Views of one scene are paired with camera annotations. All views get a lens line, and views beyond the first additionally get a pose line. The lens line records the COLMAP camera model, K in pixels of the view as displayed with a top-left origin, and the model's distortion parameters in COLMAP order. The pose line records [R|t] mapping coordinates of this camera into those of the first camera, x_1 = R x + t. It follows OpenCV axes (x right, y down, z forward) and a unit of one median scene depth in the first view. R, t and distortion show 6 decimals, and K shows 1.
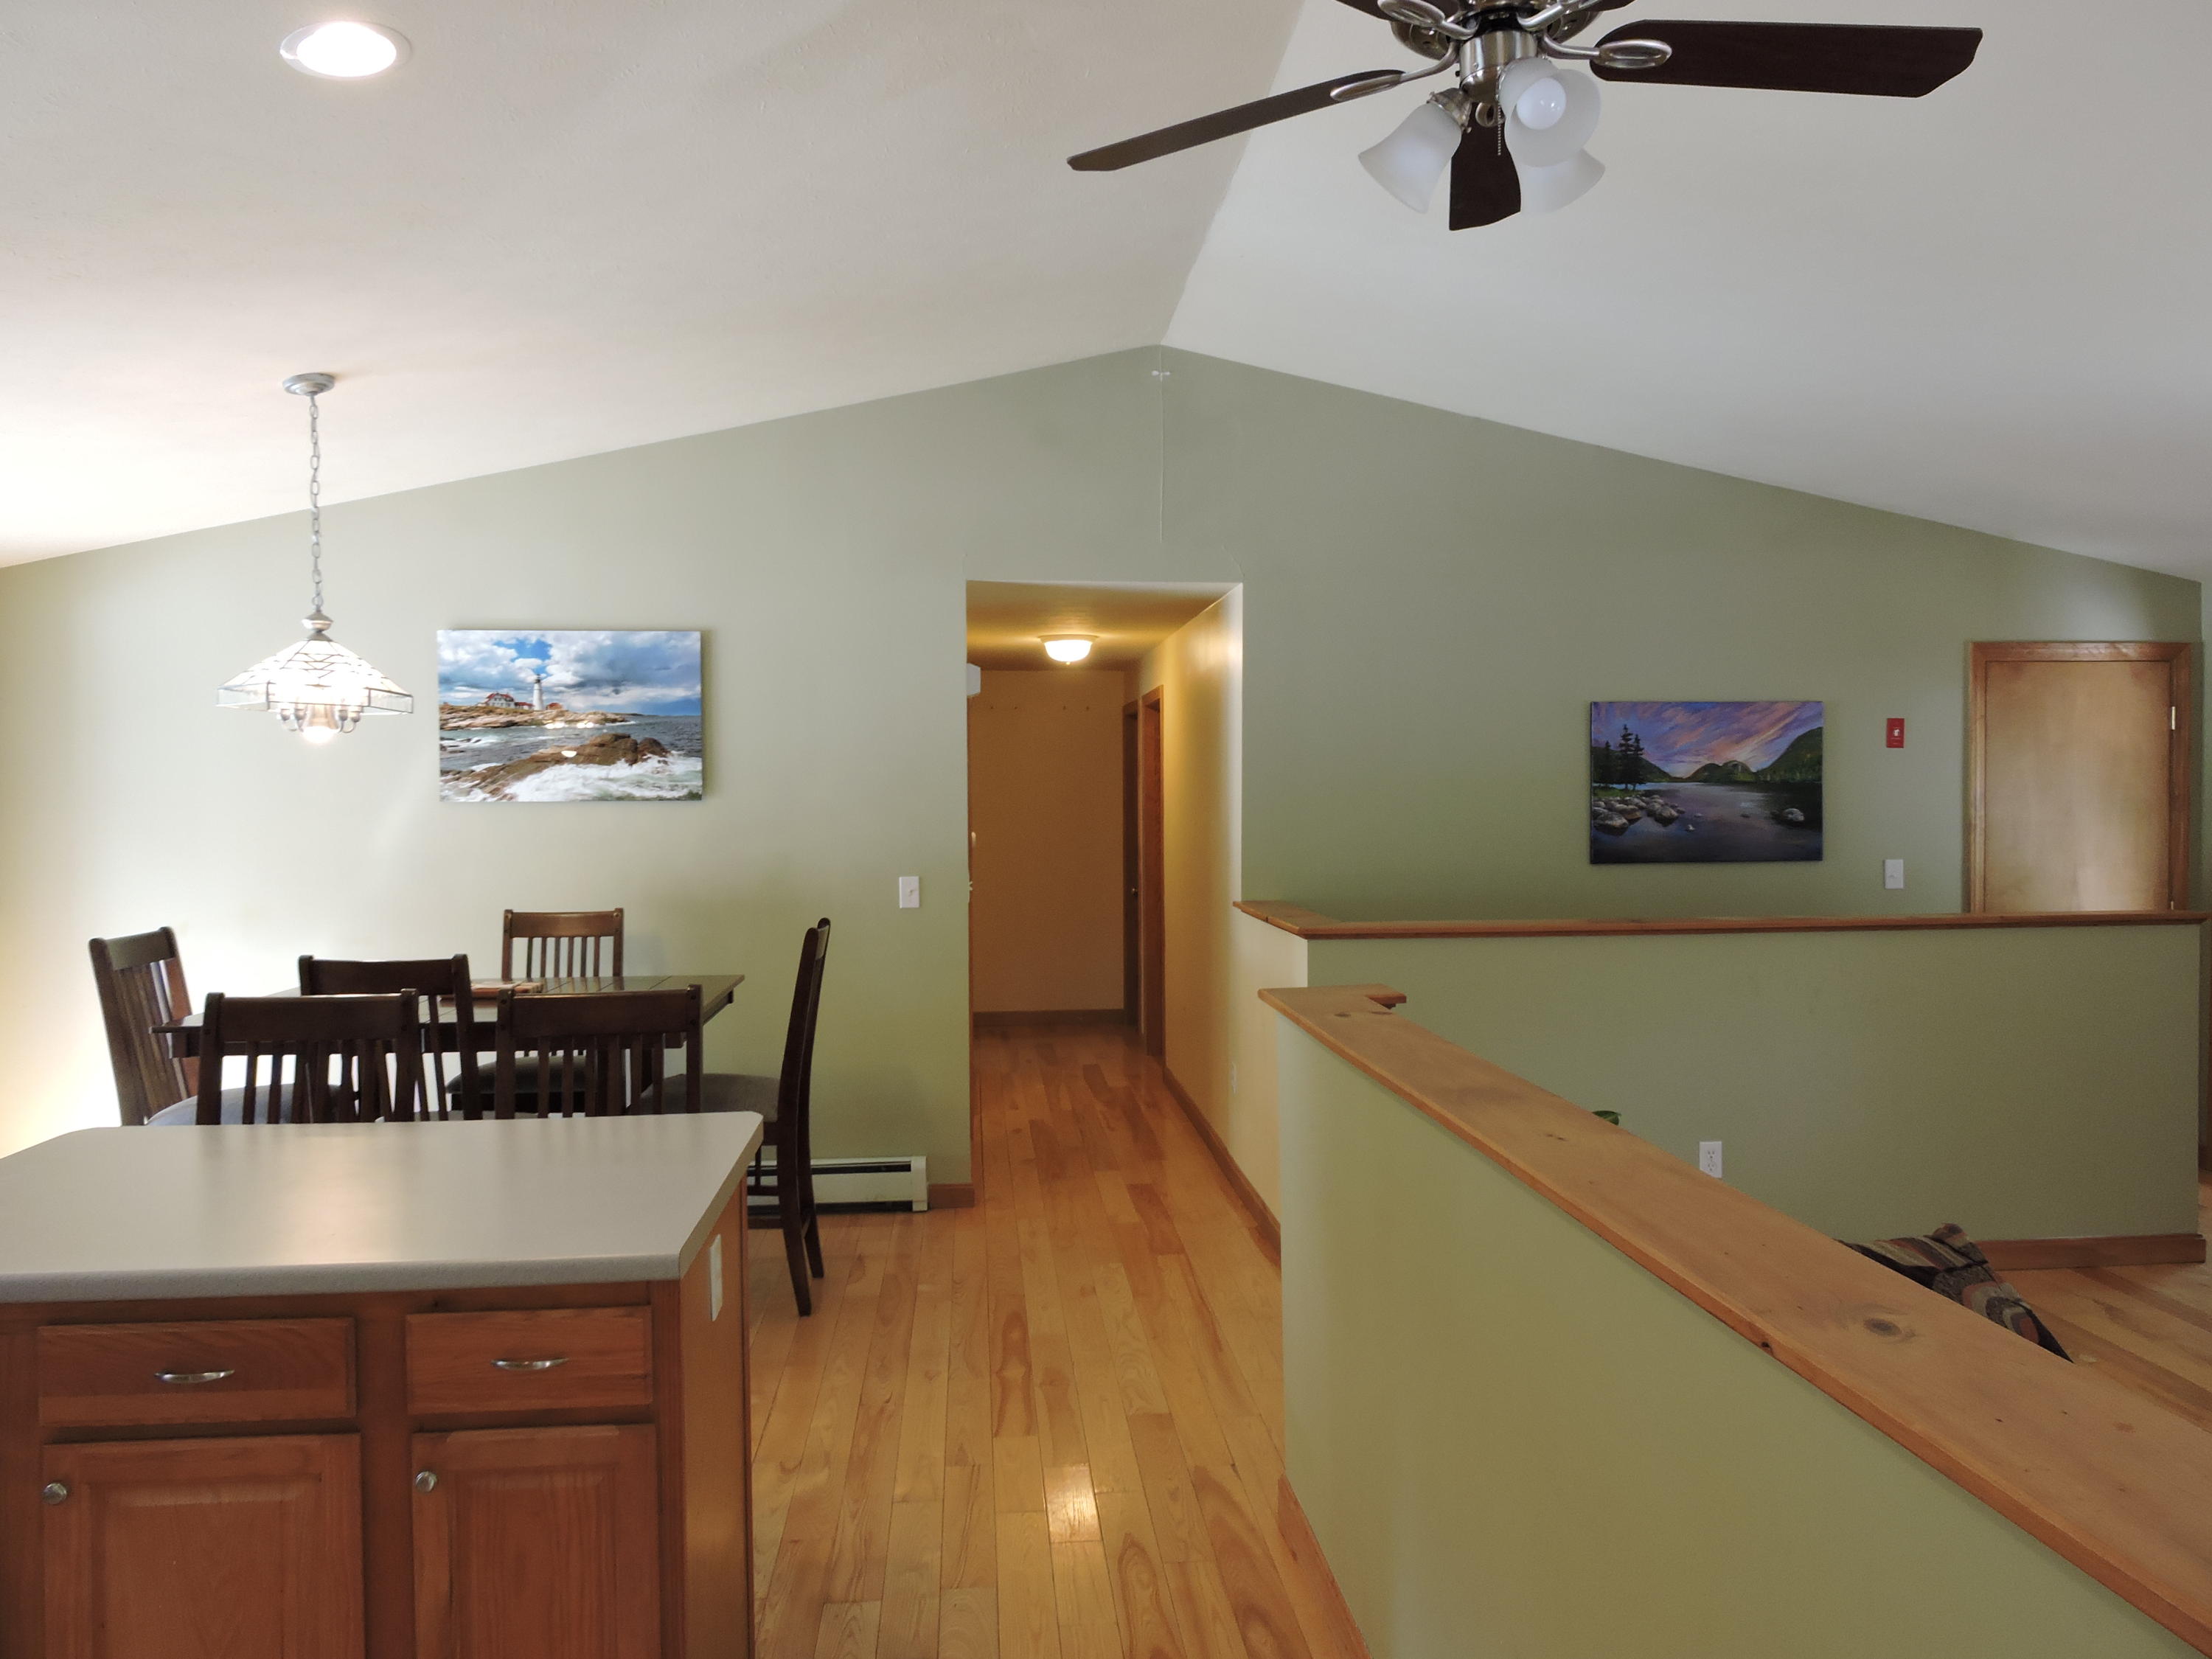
lens RADIAL K [[1590.2, 0, 1114.4], [0, 1590.2, 827.8], [0, 0, 1]] dist [0.002389, 0.003262]
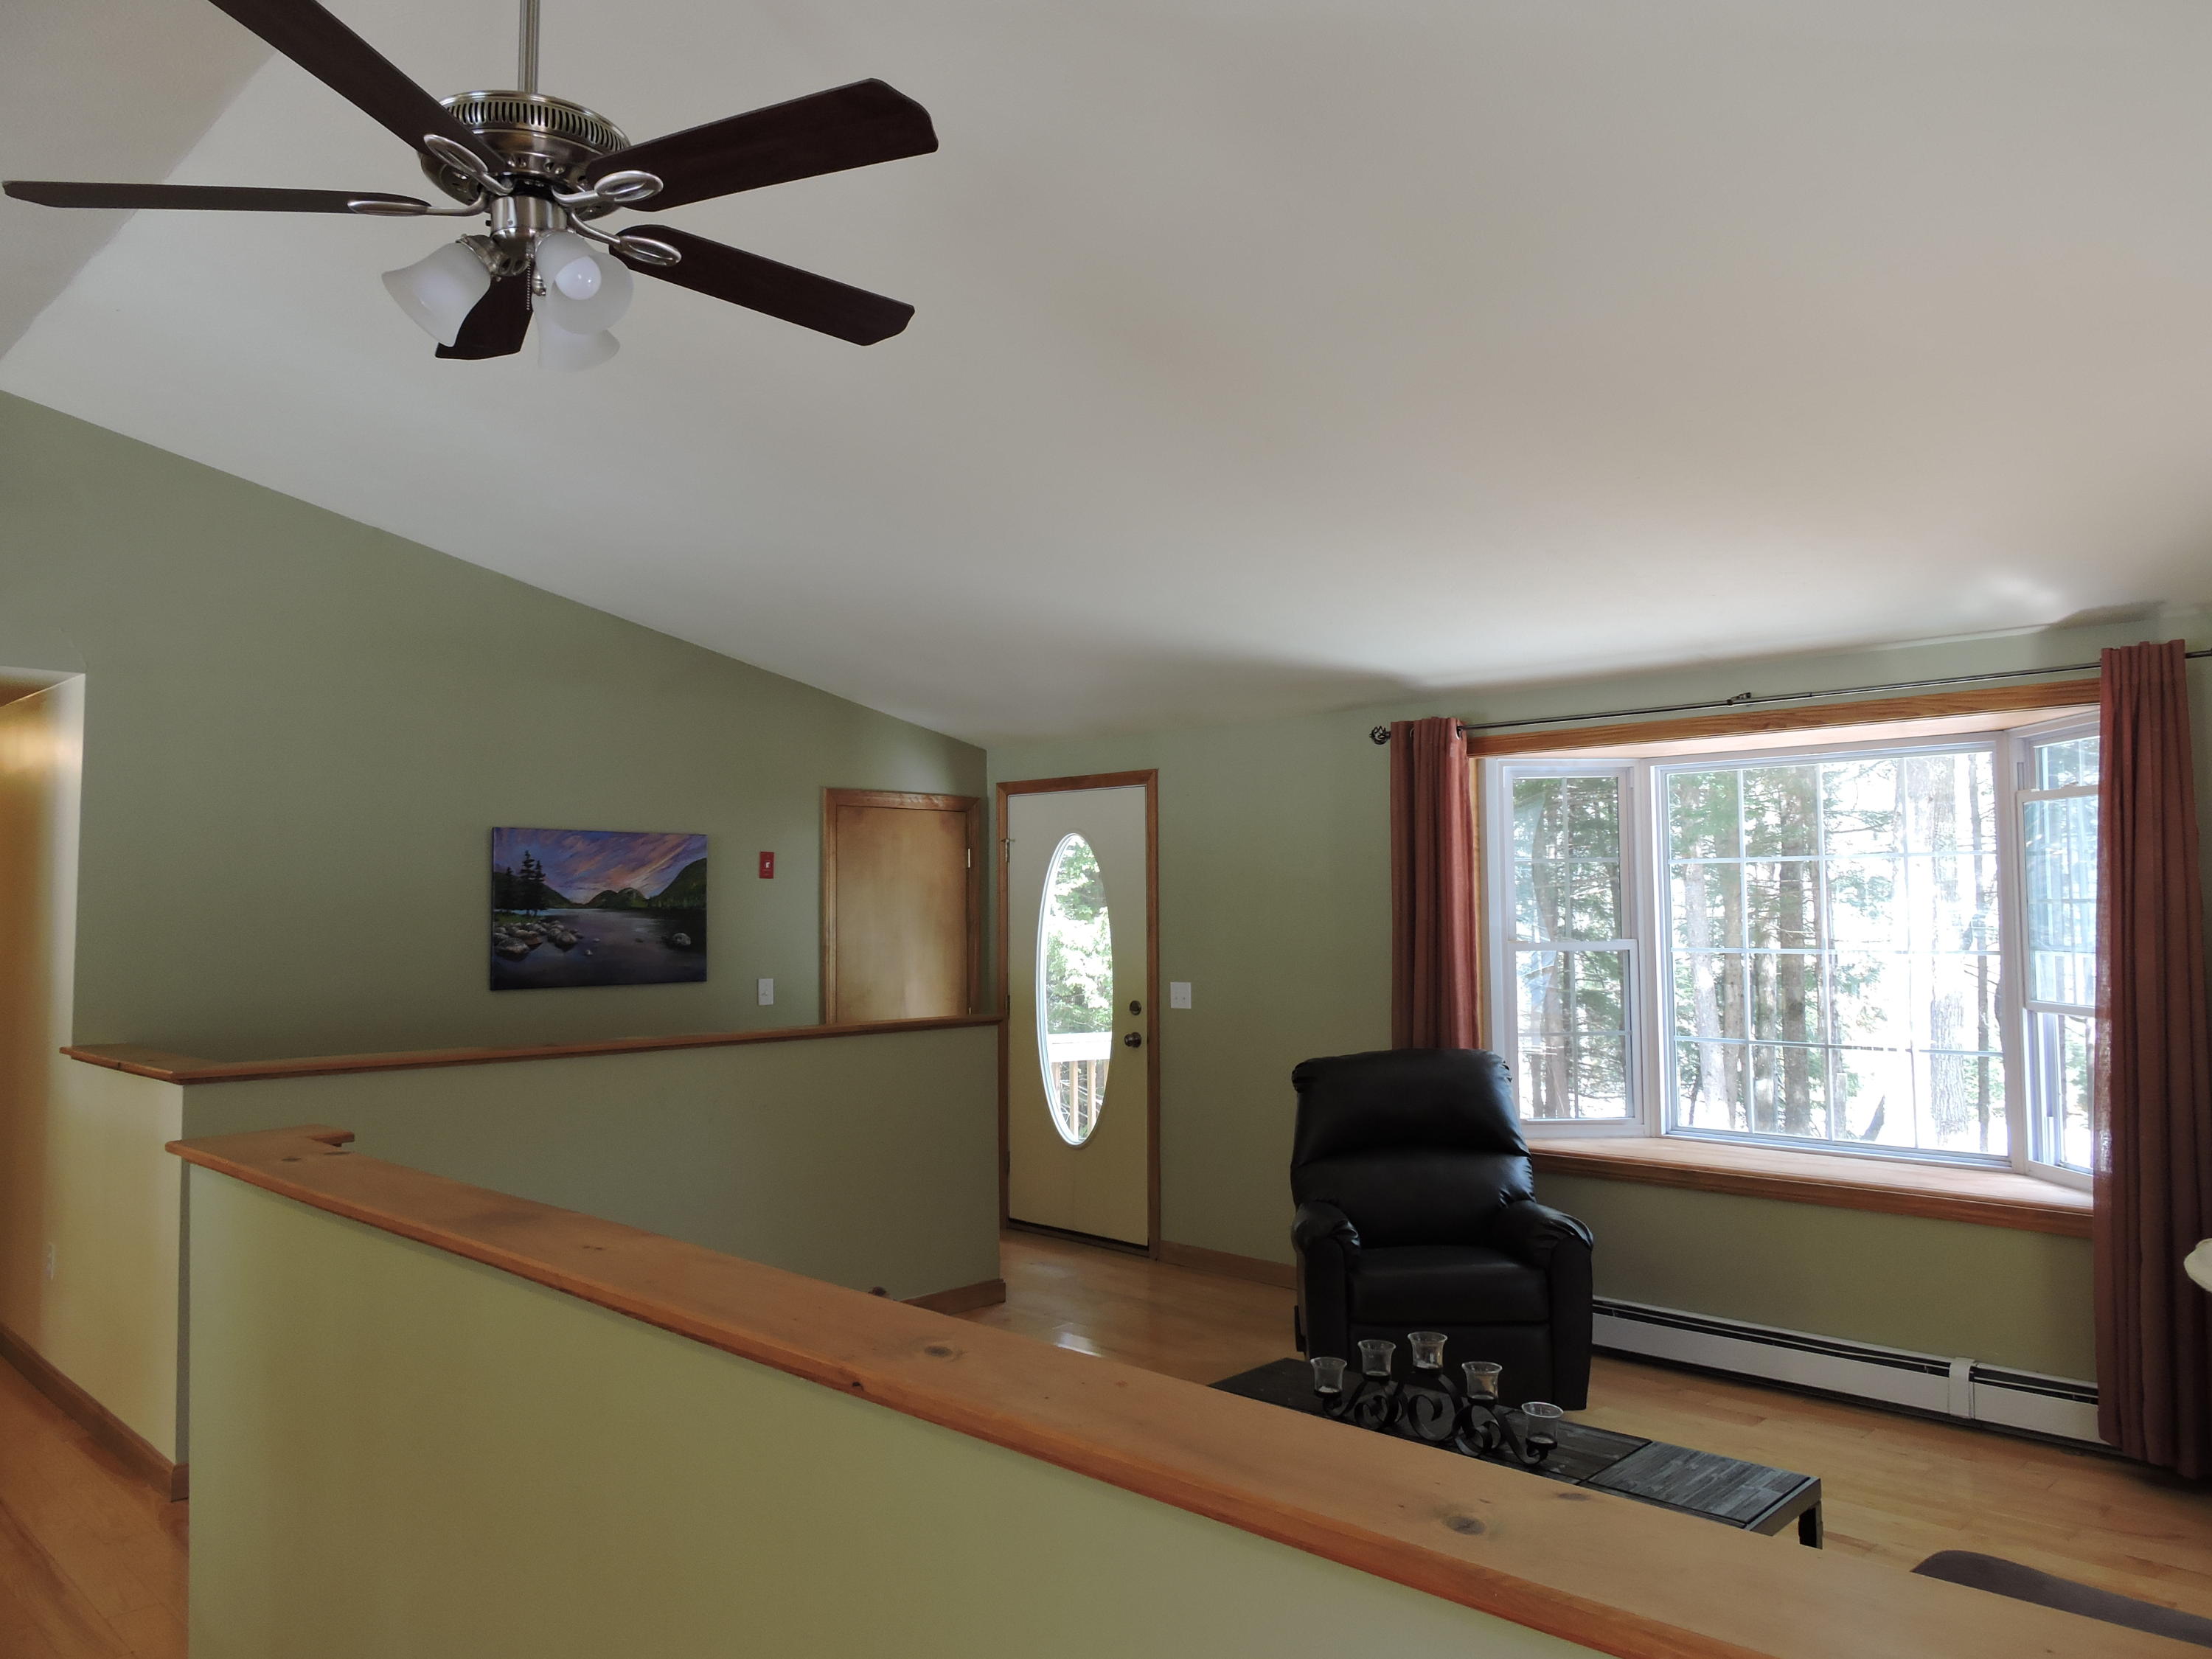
lens RADIAL K [[1590.2, 0, 1114.4], [0, 1590.2, 827.8], [0, 0, 1]] dist [0.002389, 0.003262]
pose [[0.763896, 0.037488, 0.644249, -0.052653], [0.013800, 0.997134, -0.074386, 0.000920], [-0.645192, 0.065714, 0.761190, -0.011666]]
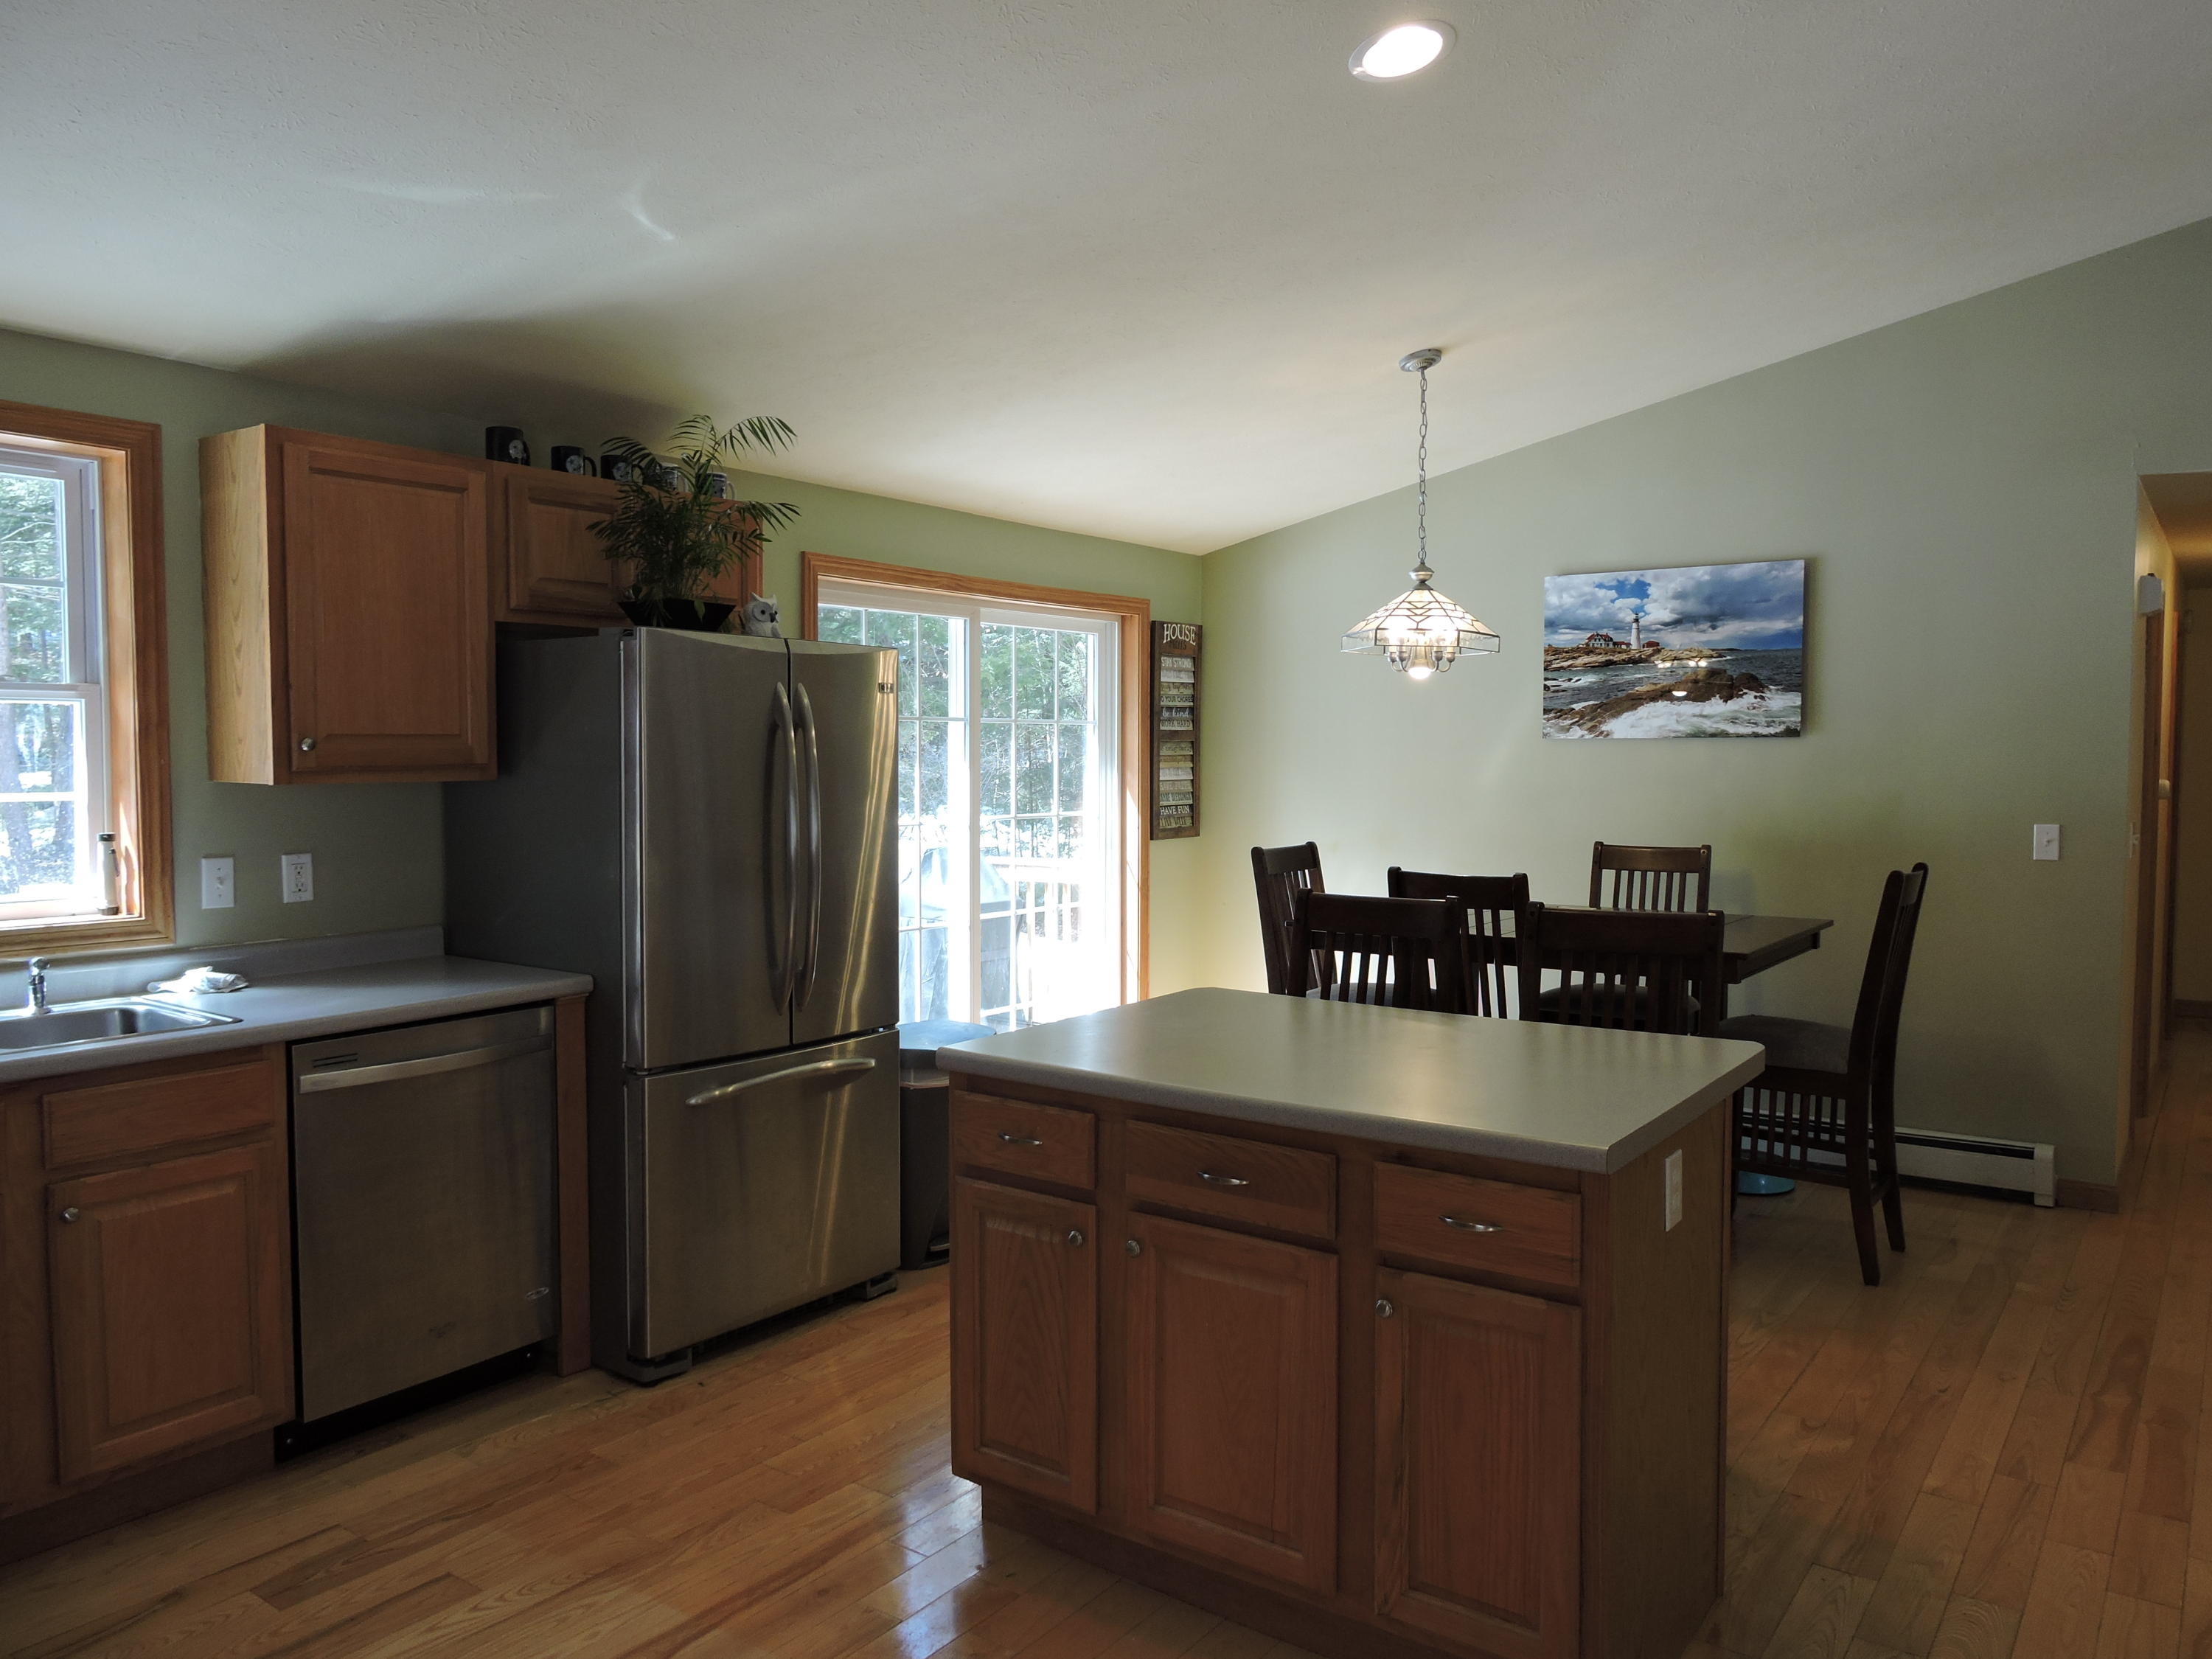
lens RADIAL K [[1590.2, 0, 1114.4], [0, 1590.2, 827.8], [0, 0, 1]] dist [0.002389, 0.003262]
pose [[0.754780, 0.034814, -0.655053, 0.058994], [-0.016472, 0.999282, 0.034130, 0.011689], [0.655771, -0.014970, 0.754812, 0.007116]]
